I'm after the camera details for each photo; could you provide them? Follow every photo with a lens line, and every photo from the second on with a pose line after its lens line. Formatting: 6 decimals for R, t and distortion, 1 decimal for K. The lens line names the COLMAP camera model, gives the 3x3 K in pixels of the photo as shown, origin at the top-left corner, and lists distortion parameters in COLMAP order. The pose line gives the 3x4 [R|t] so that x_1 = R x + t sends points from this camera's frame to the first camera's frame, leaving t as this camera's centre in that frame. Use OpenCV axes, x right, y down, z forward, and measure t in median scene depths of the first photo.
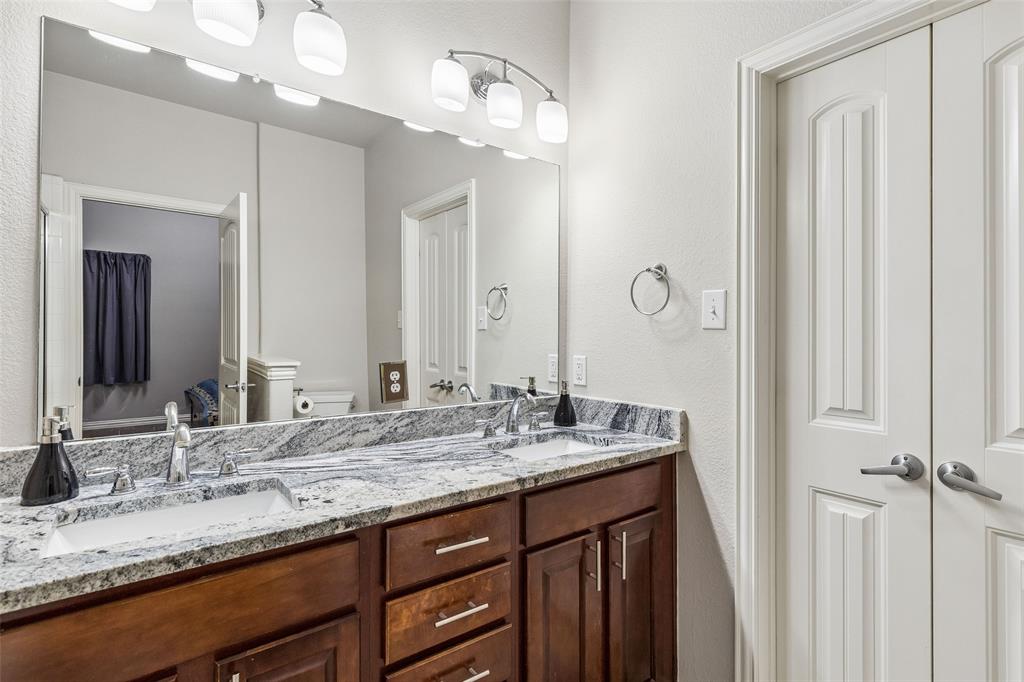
lens RADIAL K [[491.1, 0, 511.3], [0, 491.1, 328.4], [0, 0, 1]] dist [-0.000591, -0.000163]
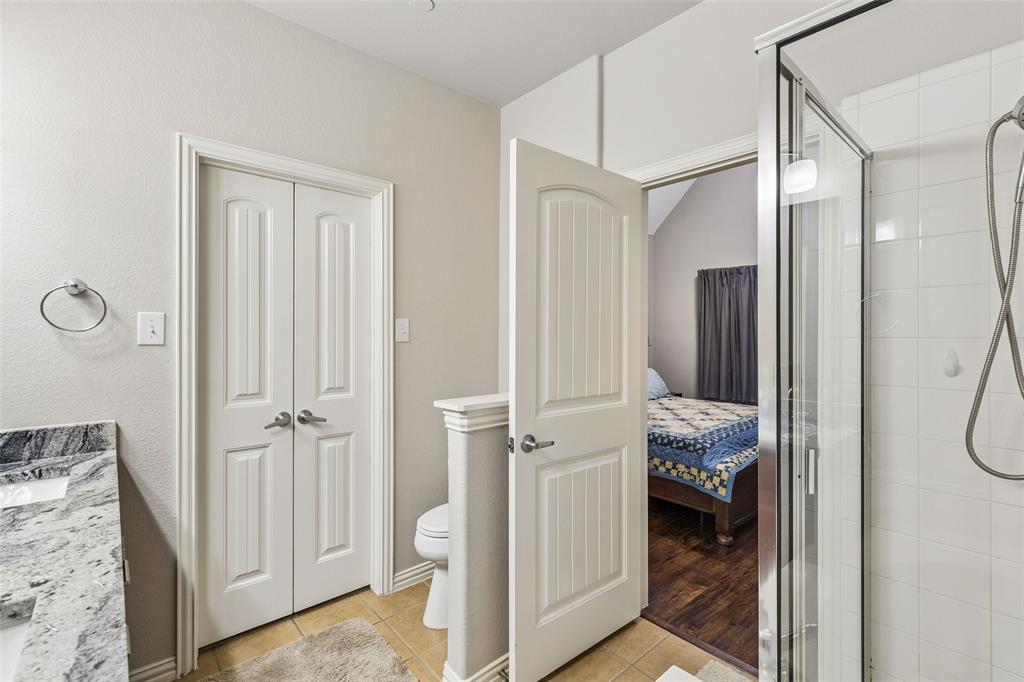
lens RADIAL K [[482.0, 0, 507.1], [0, 482.0, 331.3], [0, 0, 1]] dist [0.001163, -0.000040]
pose [[-0.043835, -0.000438, 0.999039, -0.925861], [-0.010720, 0.999943, -0.000032, -0.048708], [-0.998981, -0.010712, -0.043838, 0.223207]]
